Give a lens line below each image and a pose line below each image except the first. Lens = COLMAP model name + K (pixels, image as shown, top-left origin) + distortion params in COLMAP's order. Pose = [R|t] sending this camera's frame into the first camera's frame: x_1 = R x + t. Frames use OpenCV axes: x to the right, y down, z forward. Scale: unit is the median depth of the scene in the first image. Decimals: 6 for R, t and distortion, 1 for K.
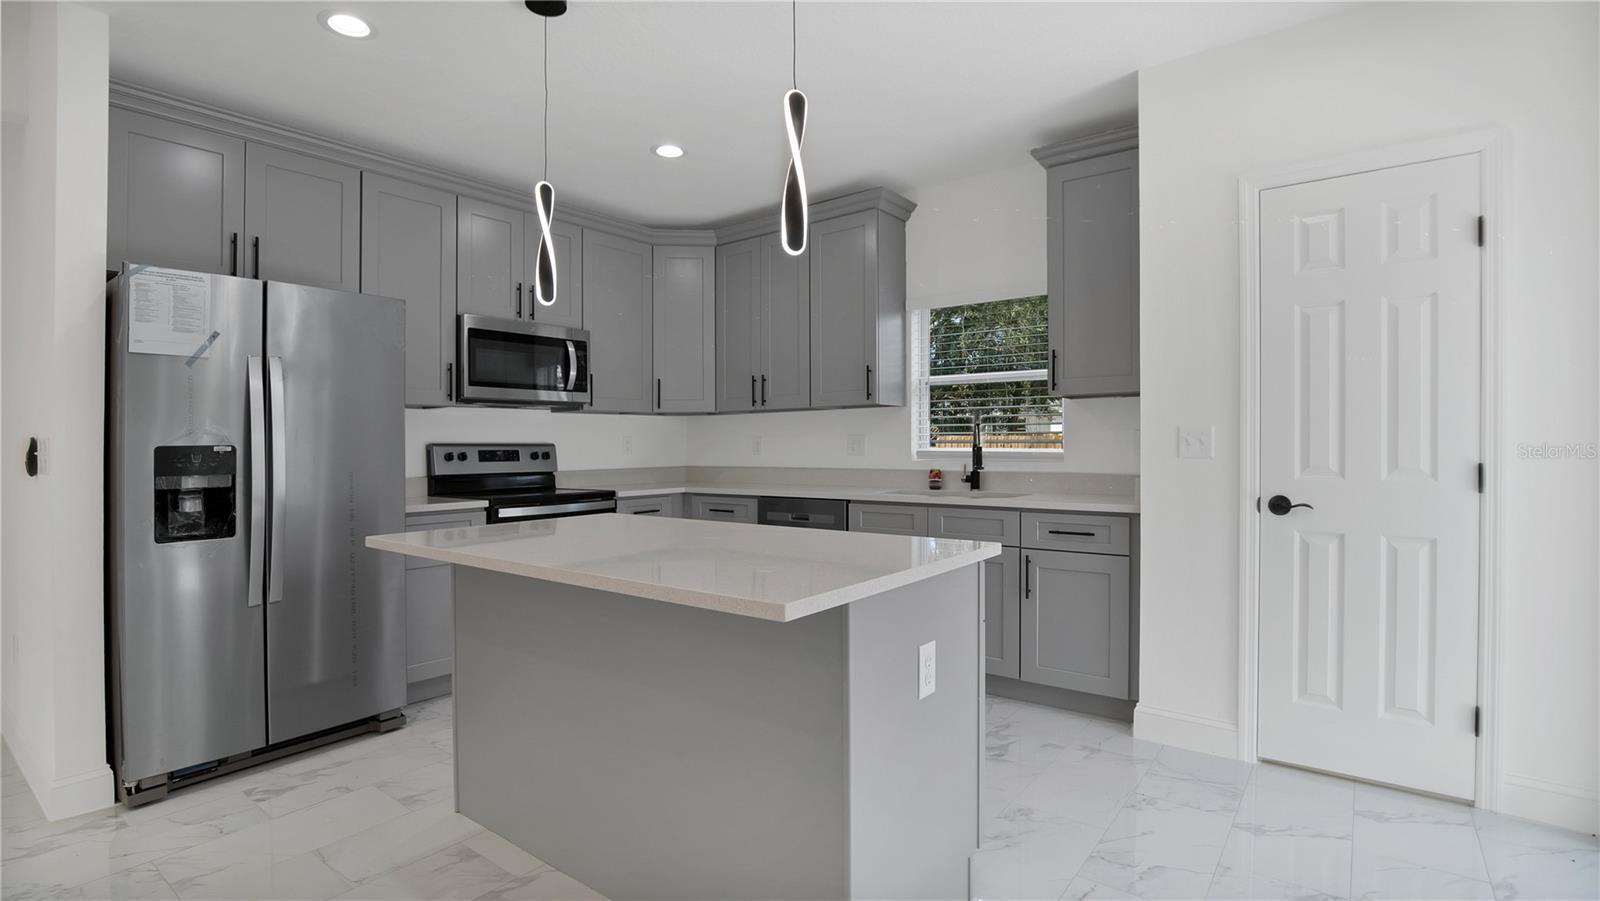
lens RADIAL K [[766.5, 0, 790.0], [0, 766.5, 449.9], [0, 0, 1]] dist [-0.021587, -0.000106]
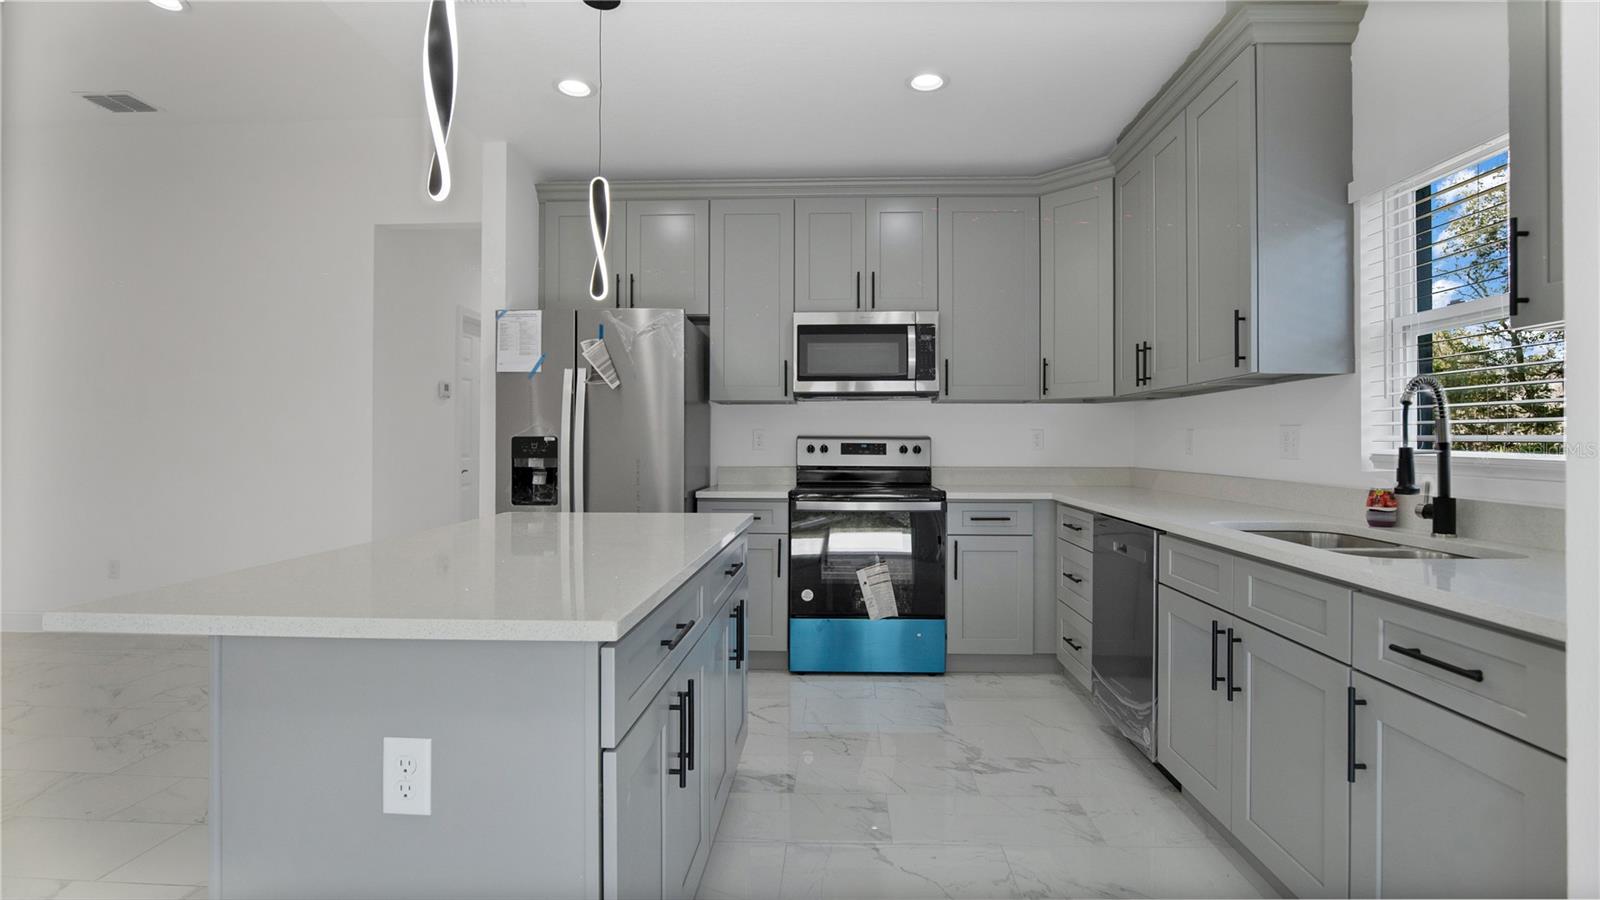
lens RADIAL K [[746.1, 0, 800.0], [0, 746.1, 450.0], [0, 0, 1]] dist [-0.027443, -0.000539]
pose [[0.578319, 0.018777, -0.815594, 0.383242], [-0.012513, 0.999822, 0.014146, -0.003800], [0.815715, 0.002024, 0.578451, 0.389108]]
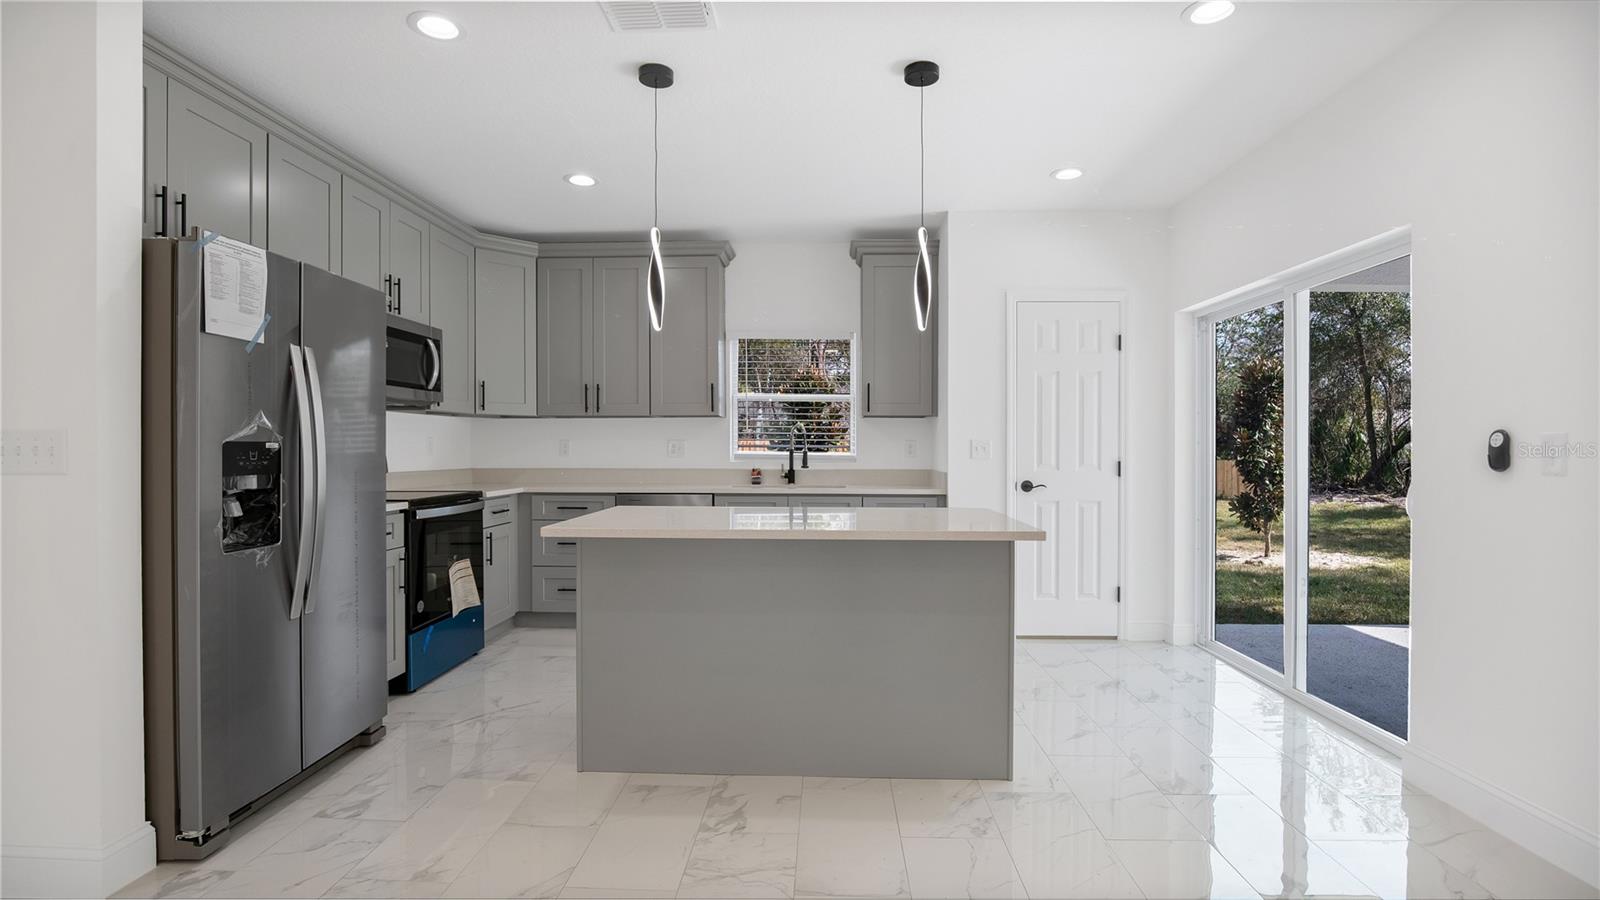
lens RADIAL K [[746.1, 0, 800.0], [0, 746.1, 450.0], [0, 0, 1]] dist [-0.027443, -0.000539]
pose [[0.816115, 0.009122, 0.577817, -0.481378], [-0.004833, 0.999948, -0.008959, 0.005944], [-0.577869, 0.004519, 0.816117, -0.048430]]
